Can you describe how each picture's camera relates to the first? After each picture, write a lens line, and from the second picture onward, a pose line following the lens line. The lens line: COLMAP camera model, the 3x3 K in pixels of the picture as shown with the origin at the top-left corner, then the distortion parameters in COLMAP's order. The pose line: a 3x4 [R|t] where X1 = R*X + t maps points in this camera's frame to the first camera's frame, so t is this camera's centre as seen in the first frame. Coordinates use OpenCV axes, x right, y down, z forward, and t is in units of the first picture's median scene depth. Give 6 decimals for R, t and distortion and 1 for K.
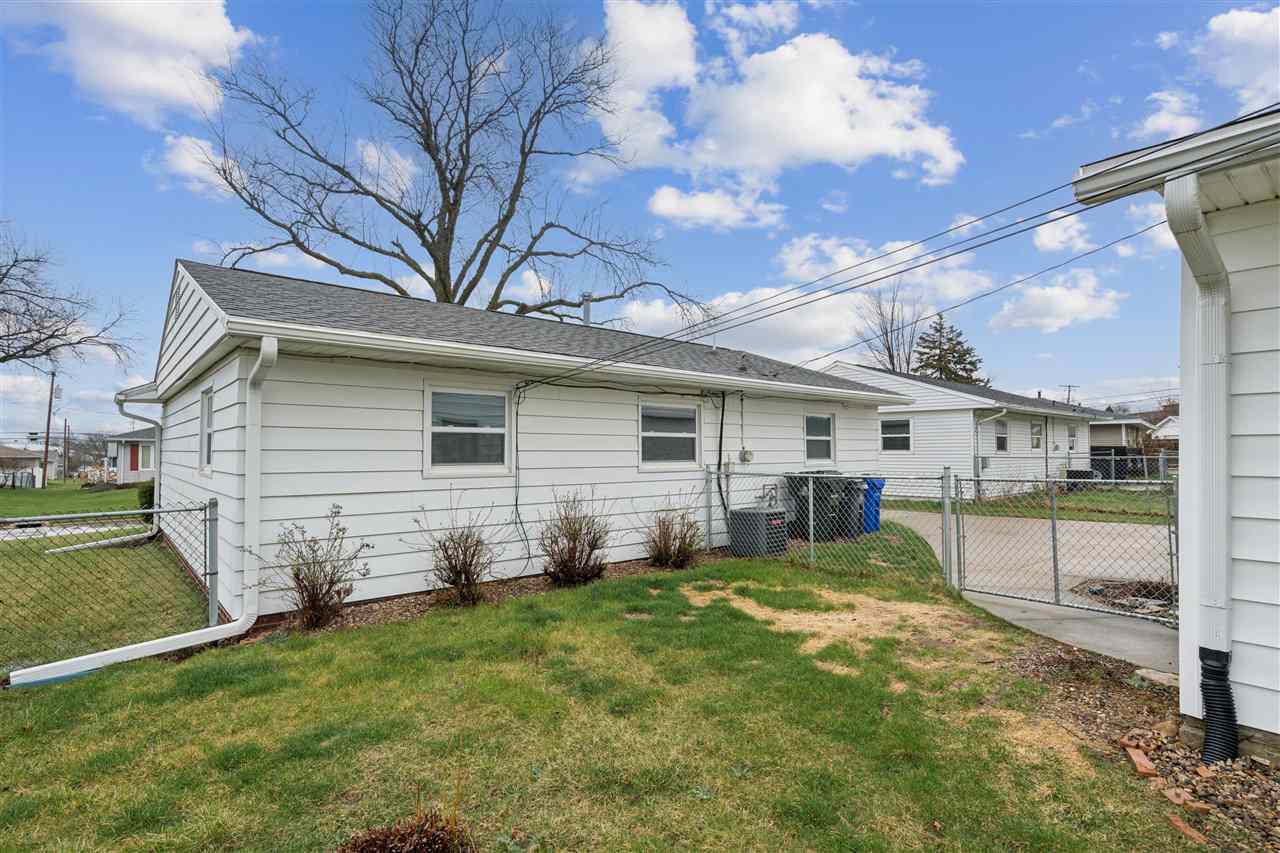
lens RADIAL K [[614.1, 0, 637.2], [0, 614.1, 435.4], [0, 0, 1]] dist [-0.005115, 0.000176]
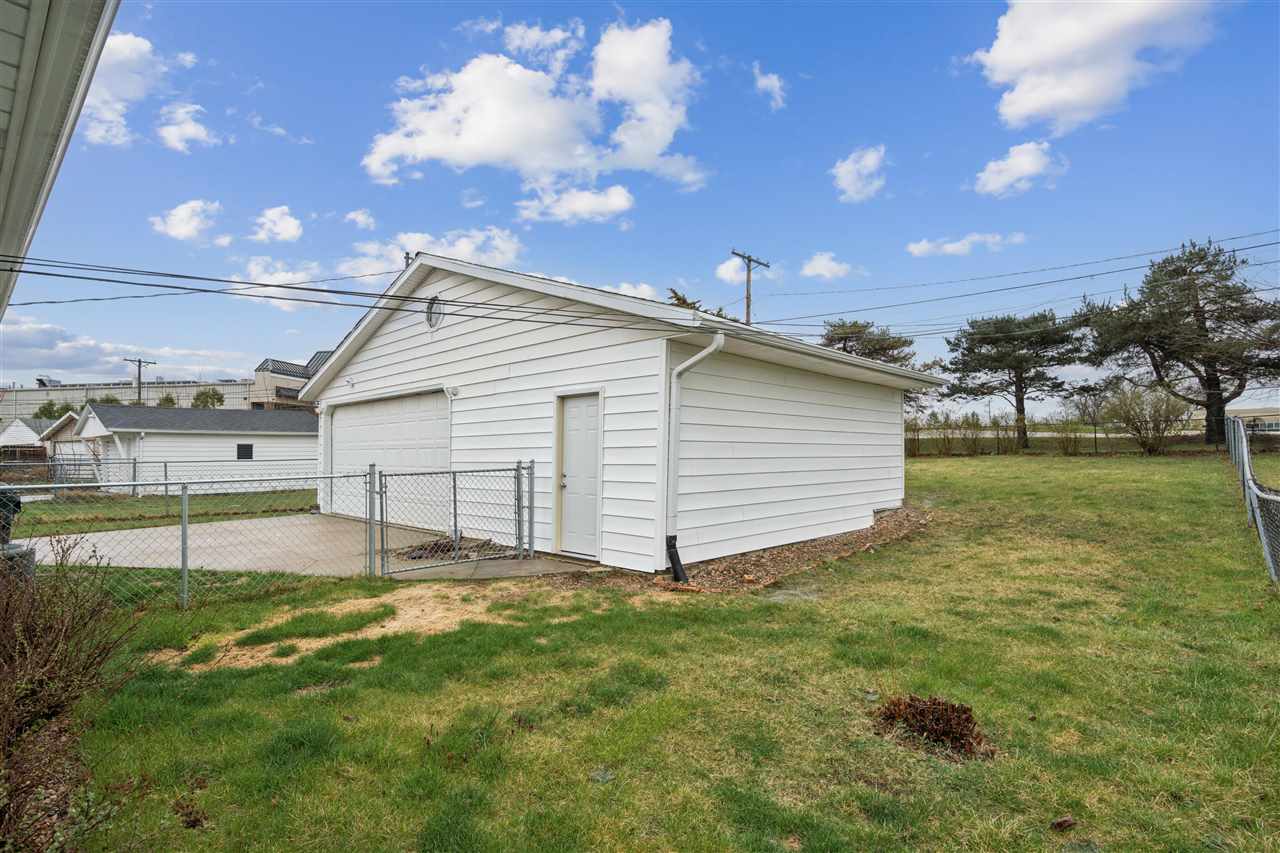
lens RADIAL K [[614.1, 0, 637.2], [0, 614.1, 435.4], [0, 0, 1]] dist [-0.005115, 0.000176]
pose [[-0.101940, 0.032734, 0.994252, -0.558446], [-0.019963, 0.999190, -0.034943, 0.025824], [-0.994590, -0.023411, -0.101204, 0.578988]]
